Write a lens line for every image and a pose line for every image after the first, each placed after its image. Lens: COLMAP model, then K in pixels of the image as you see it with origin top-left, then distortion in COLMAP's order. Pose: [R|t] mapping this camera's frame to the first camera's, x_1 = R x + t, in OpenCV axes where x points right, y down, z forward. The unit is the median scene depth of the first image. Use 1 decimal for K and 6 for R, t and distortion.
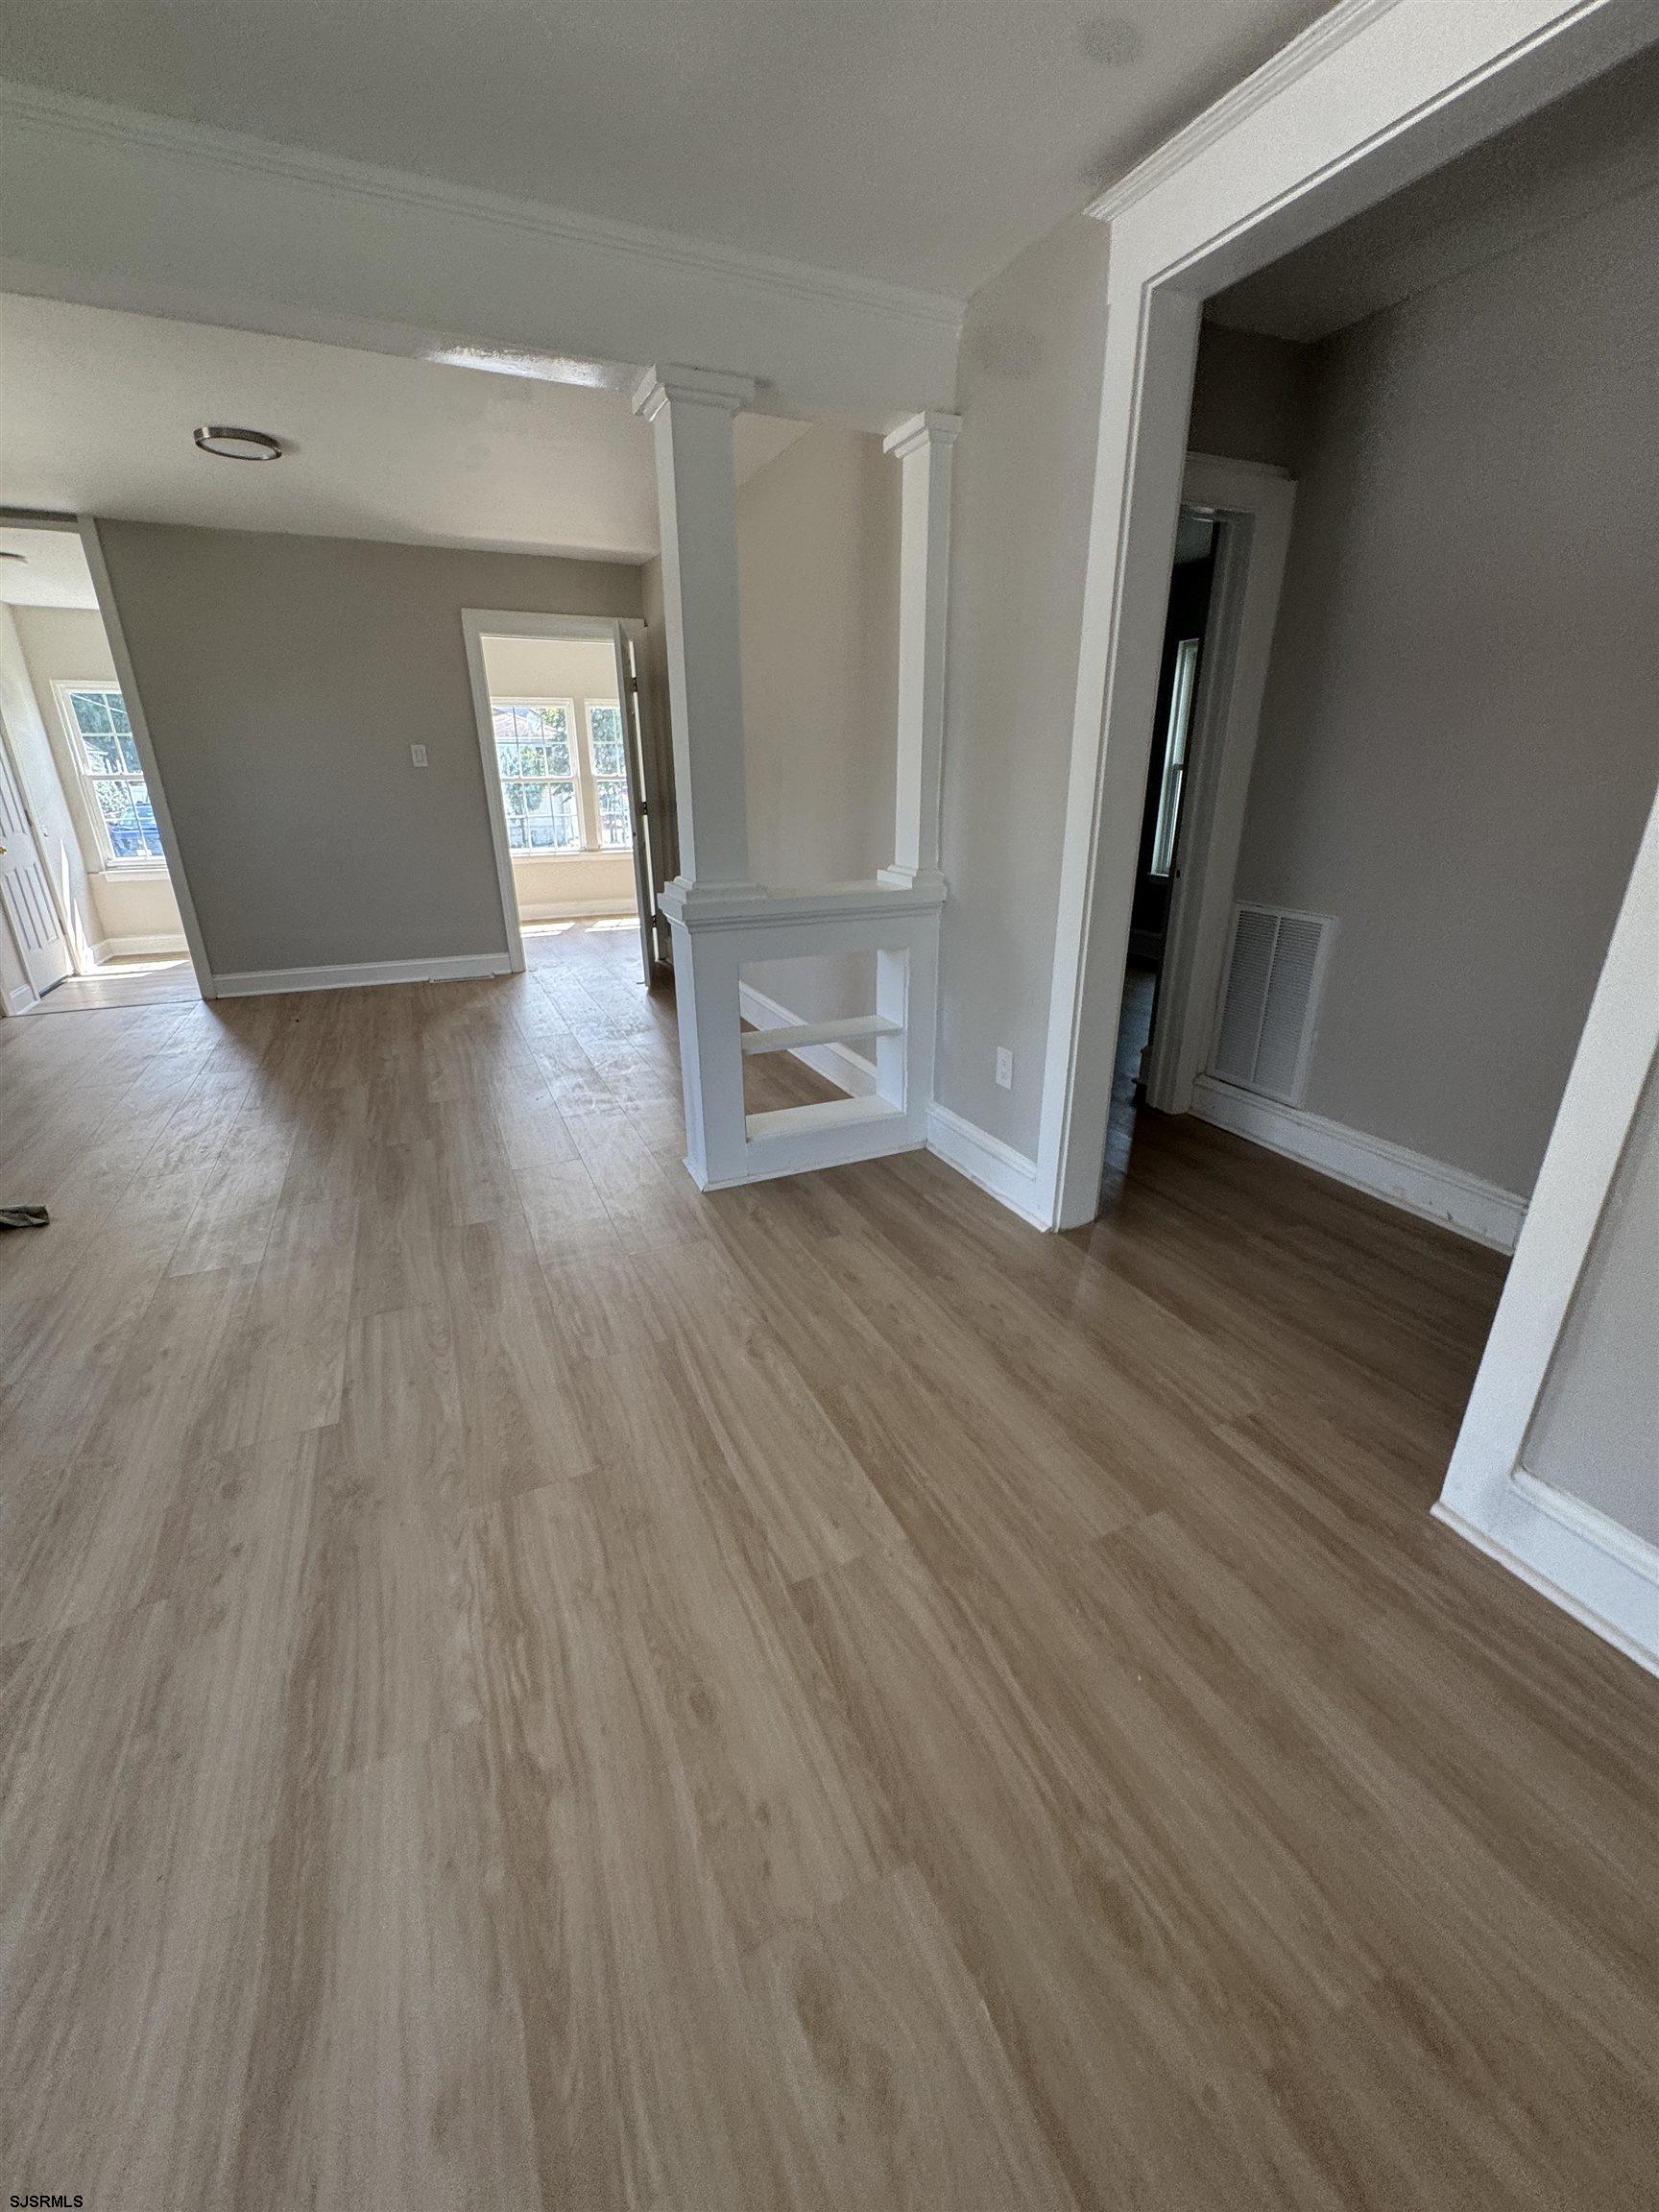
lens RADIAL K [[886.2, 0, 835.9], [0, 886.2, 1110.9], [0, 0, 1]] dist [0.006026, -0.000109]
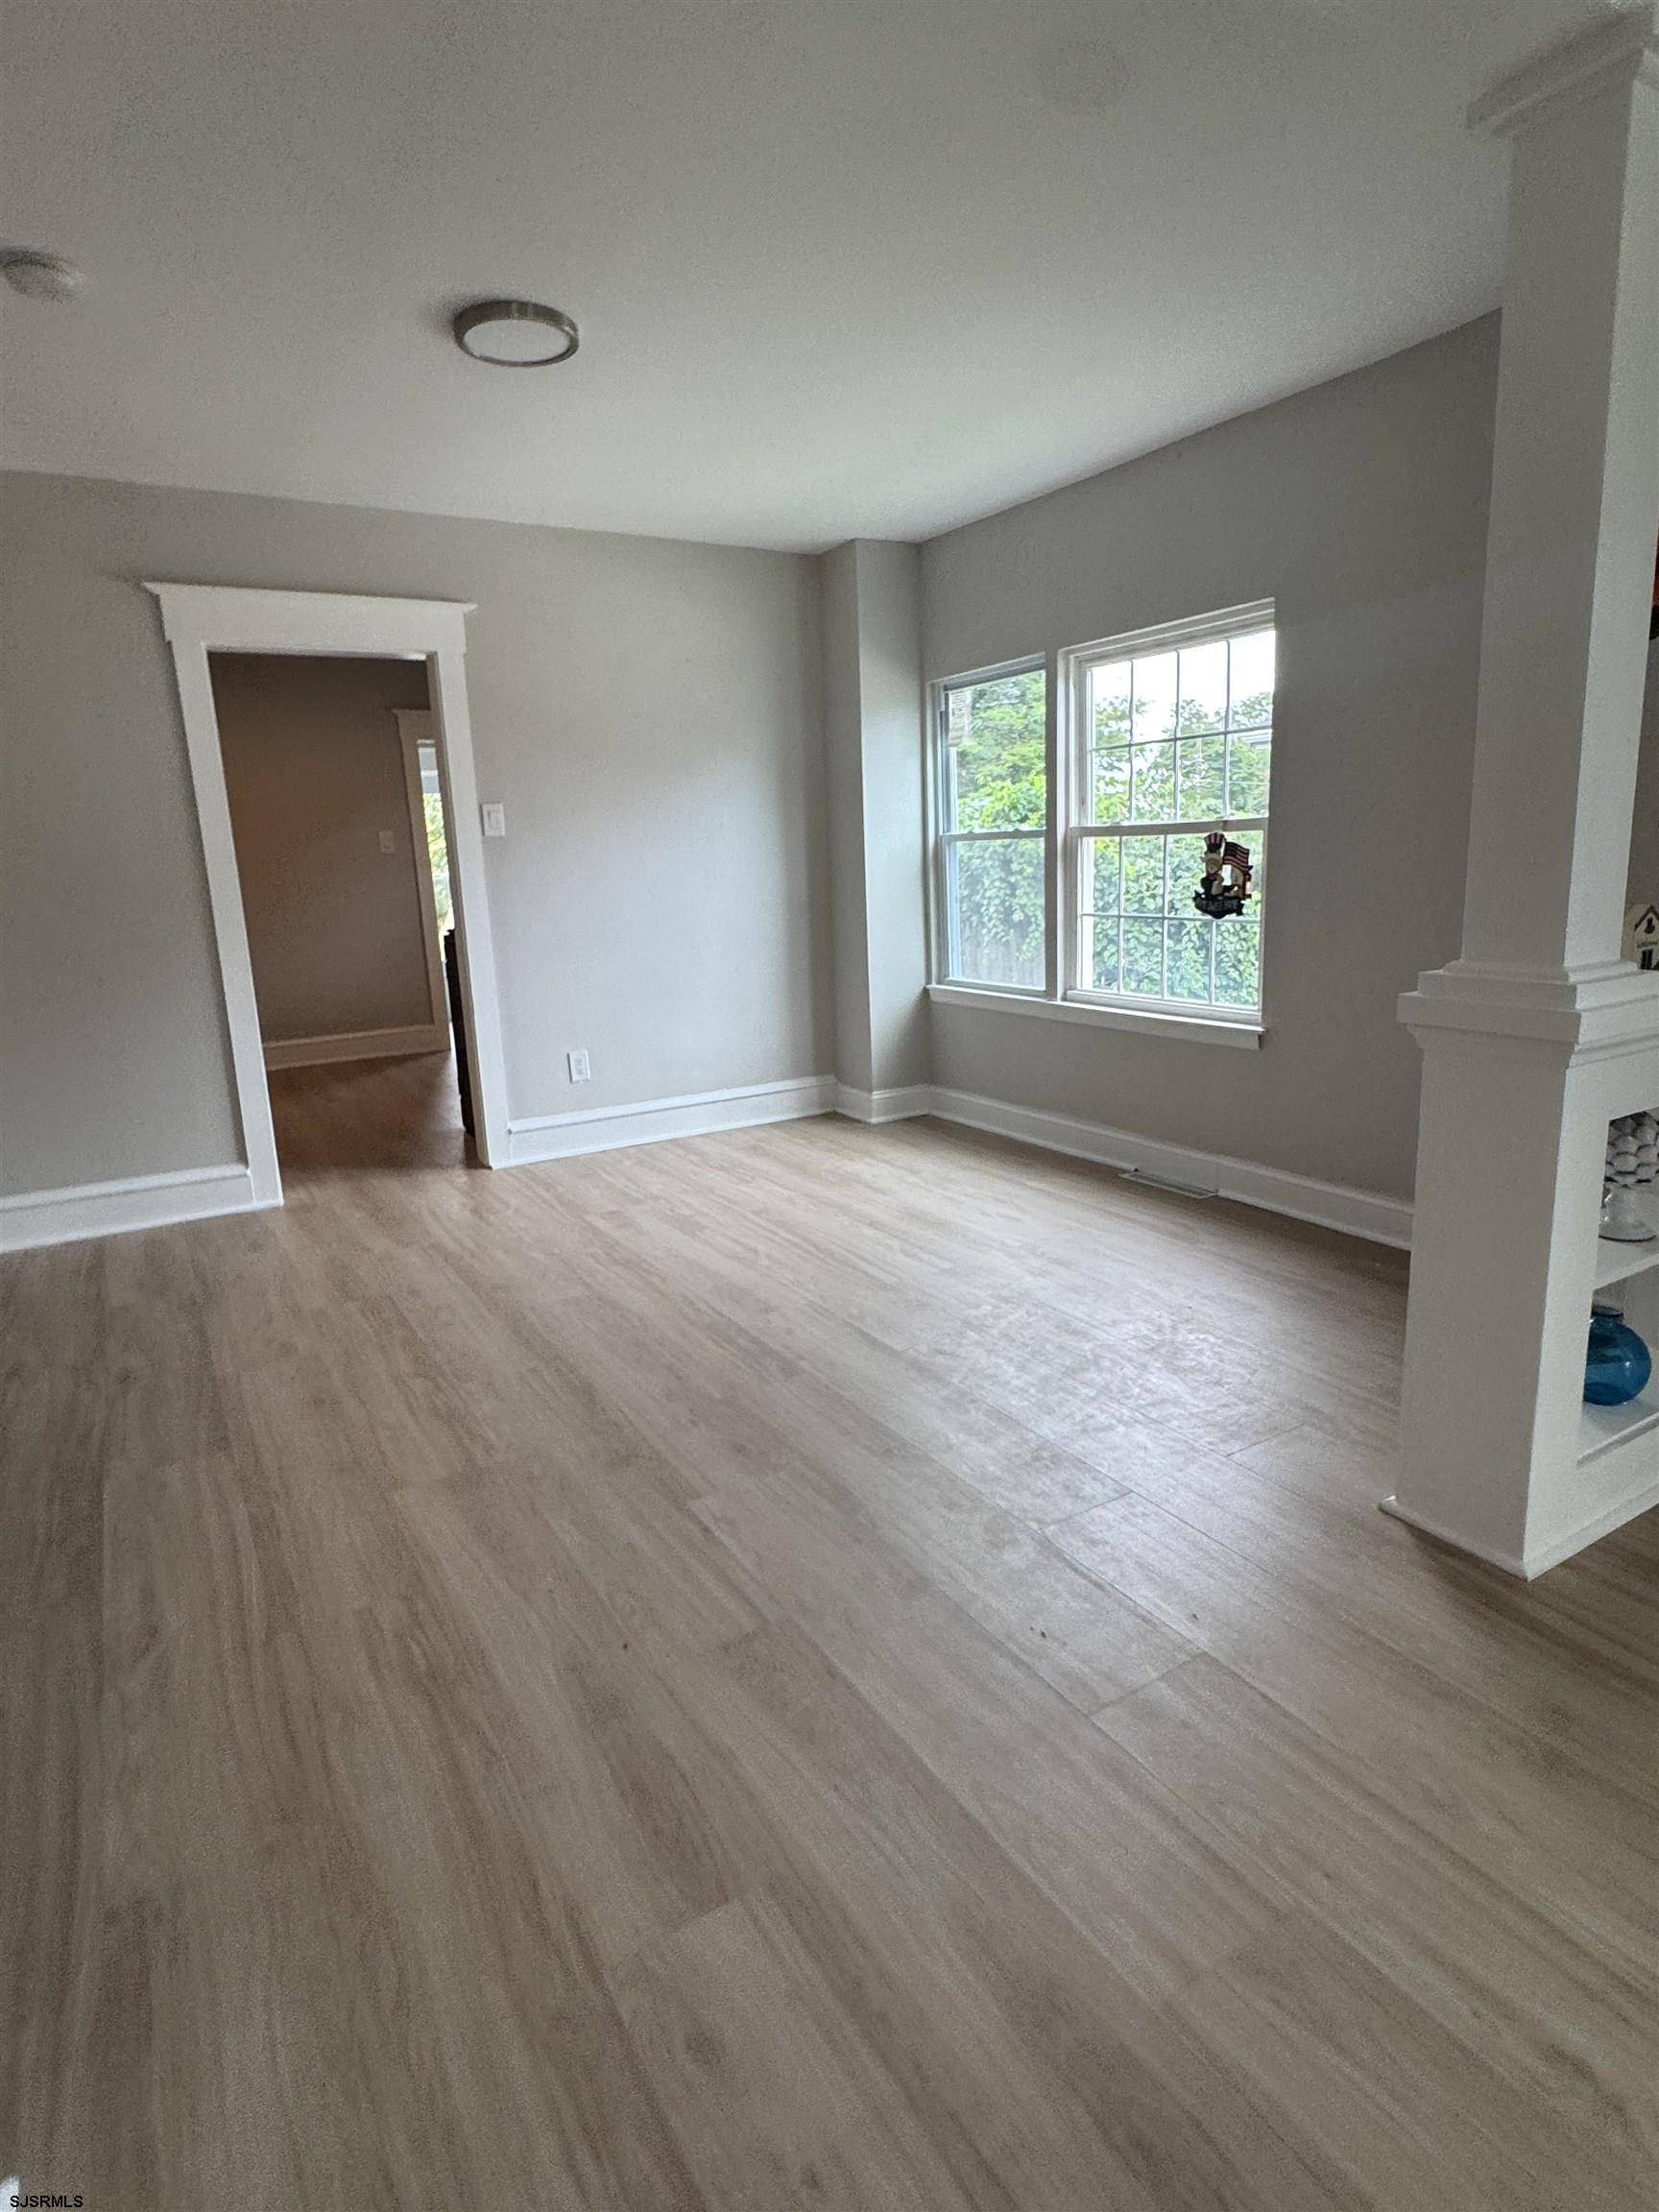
lens RADIAL K [[1210.3, 0, 842.9], [0, 1210.3, 1089.1], [0, 0, 1]] dist [-0.001206, 0.000351]
pose [[-0.992934, 0.069723, -0.096024, -0.603661], [0.006836, 0.841450, 0.540292, -0.624458], [0.118470, 0.535818, -0.835981, 1.738902]]
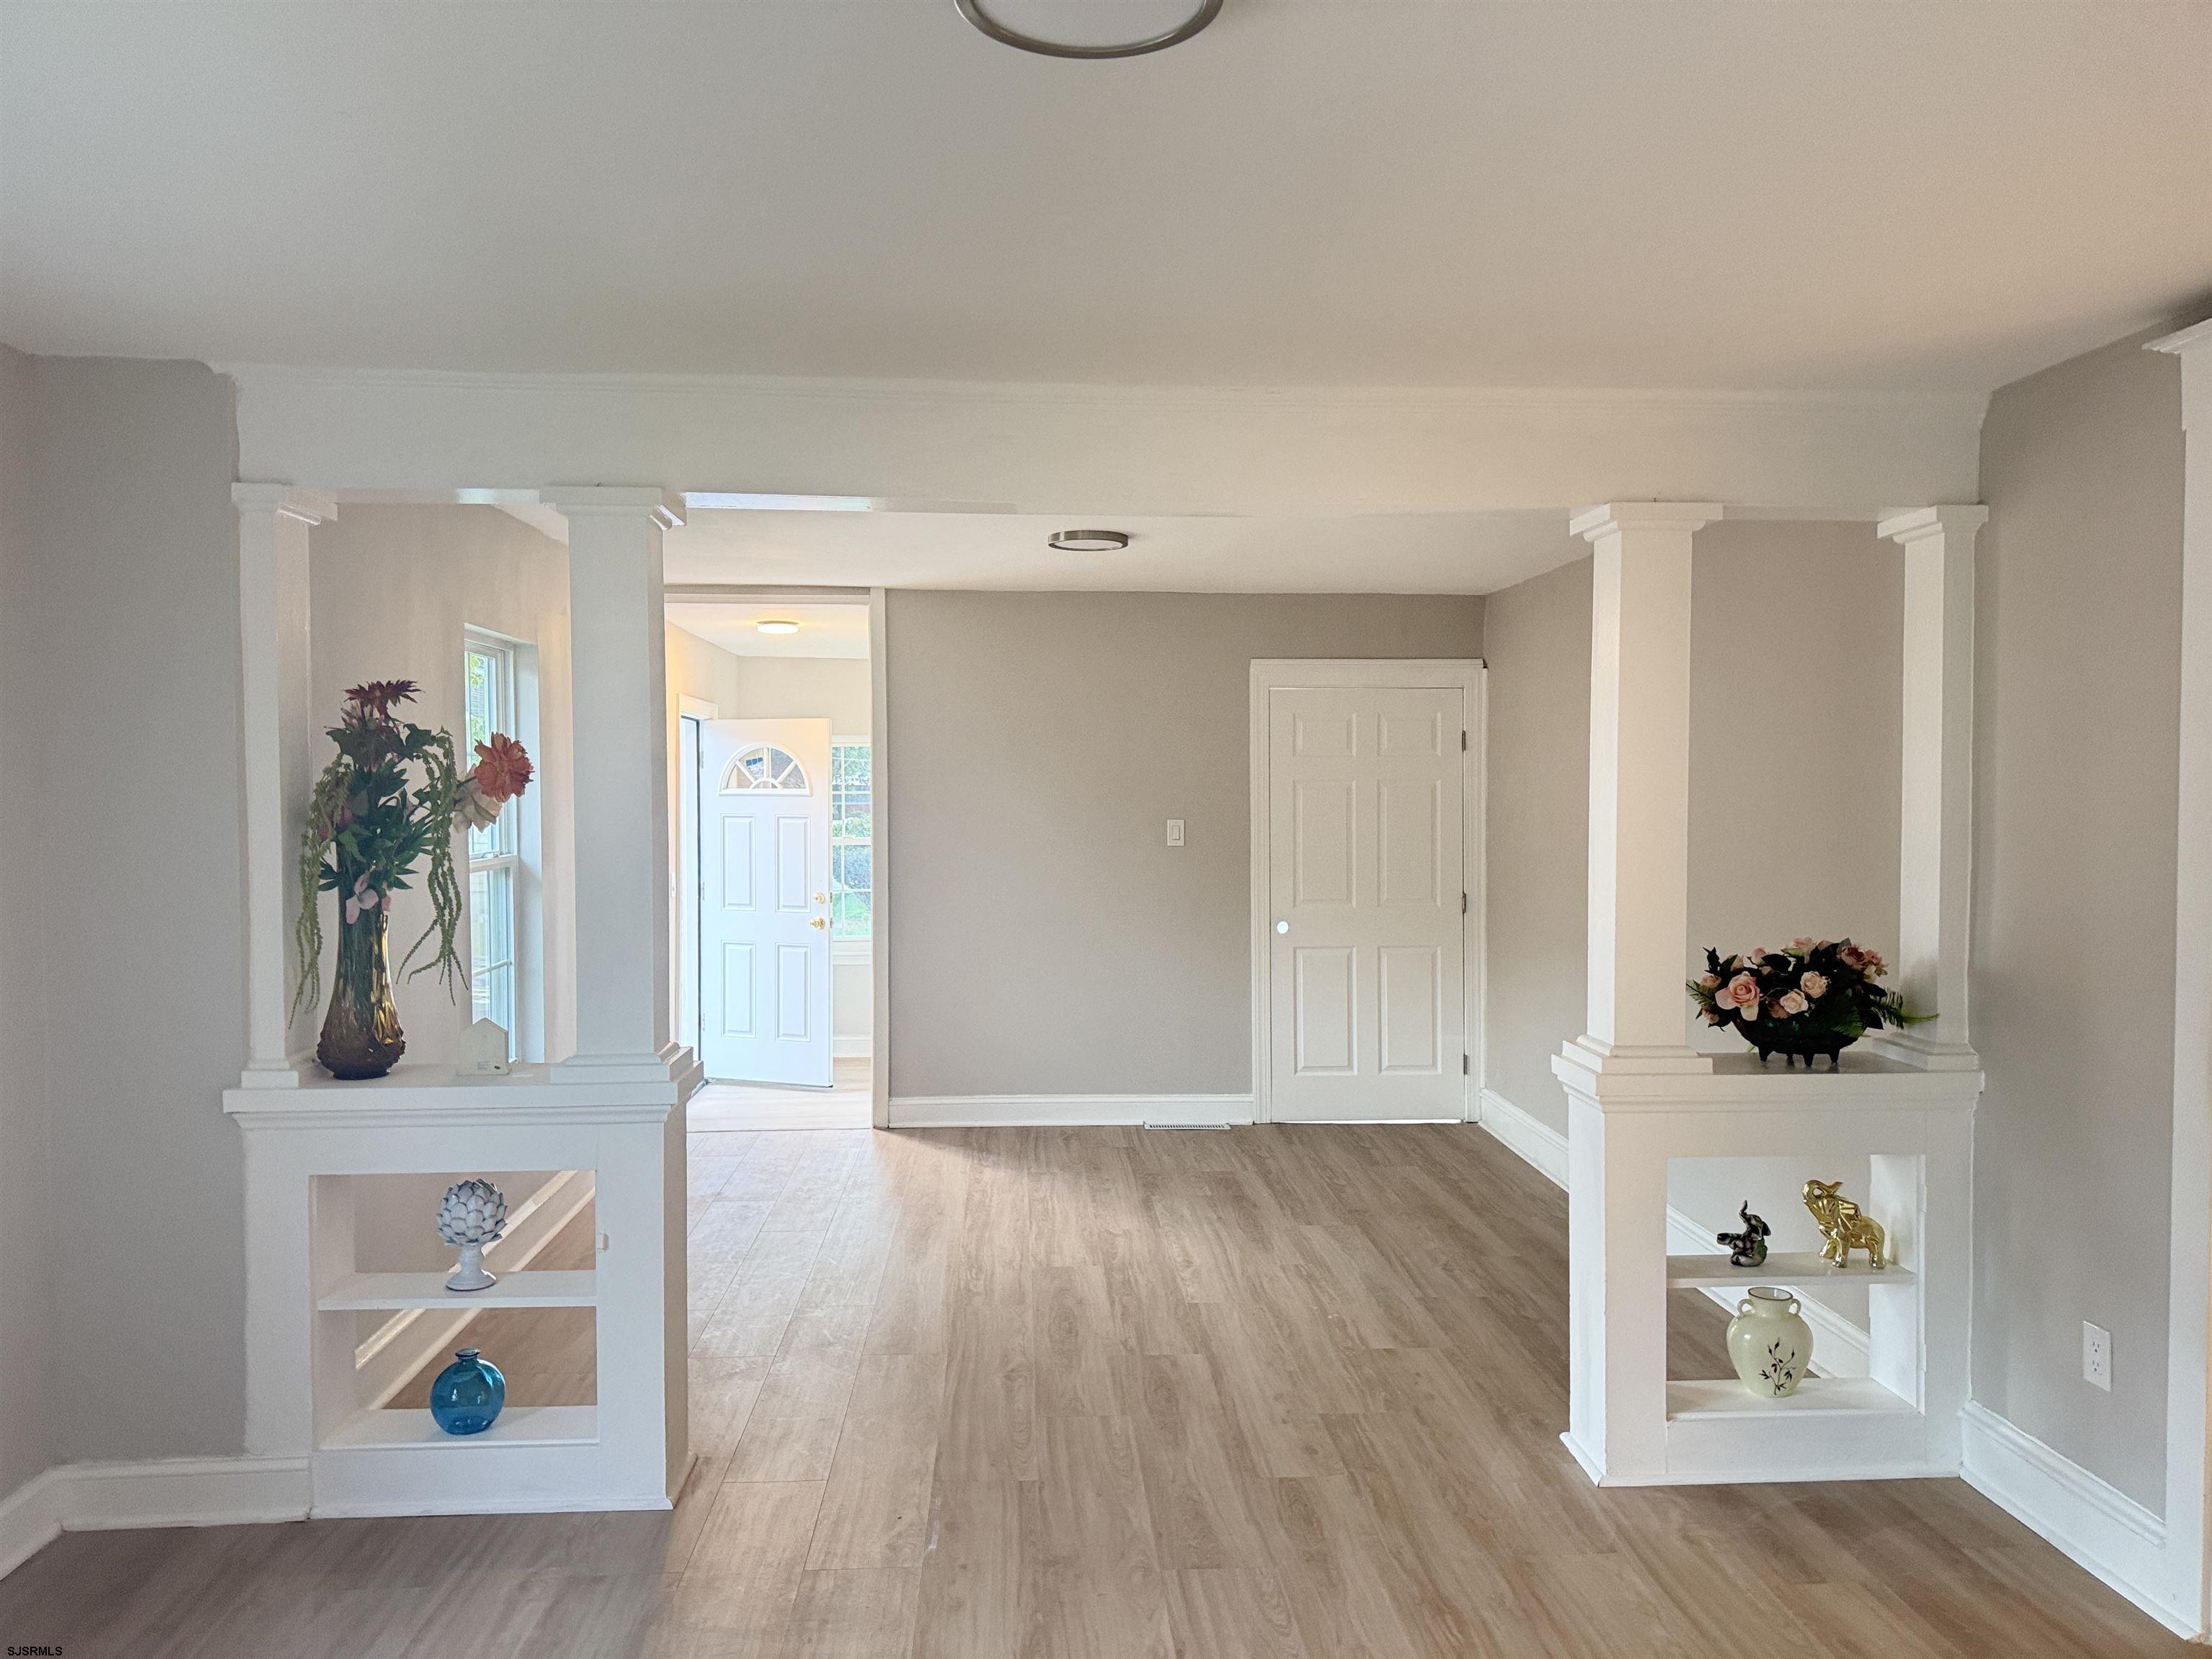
lens RADIAL K [[1555.9, 0, 1122.3], [0, 1555.9, 822.6], [0, 0, 1]] dist [0.039391, -0.057868]
pose [[0.933286, 0.015528, -0.358798, -0.101242], [-0.136996, 0.938913, -0.315712, 0.063031], [0.331978, 0.343803, 0.878402, -0.535882]]
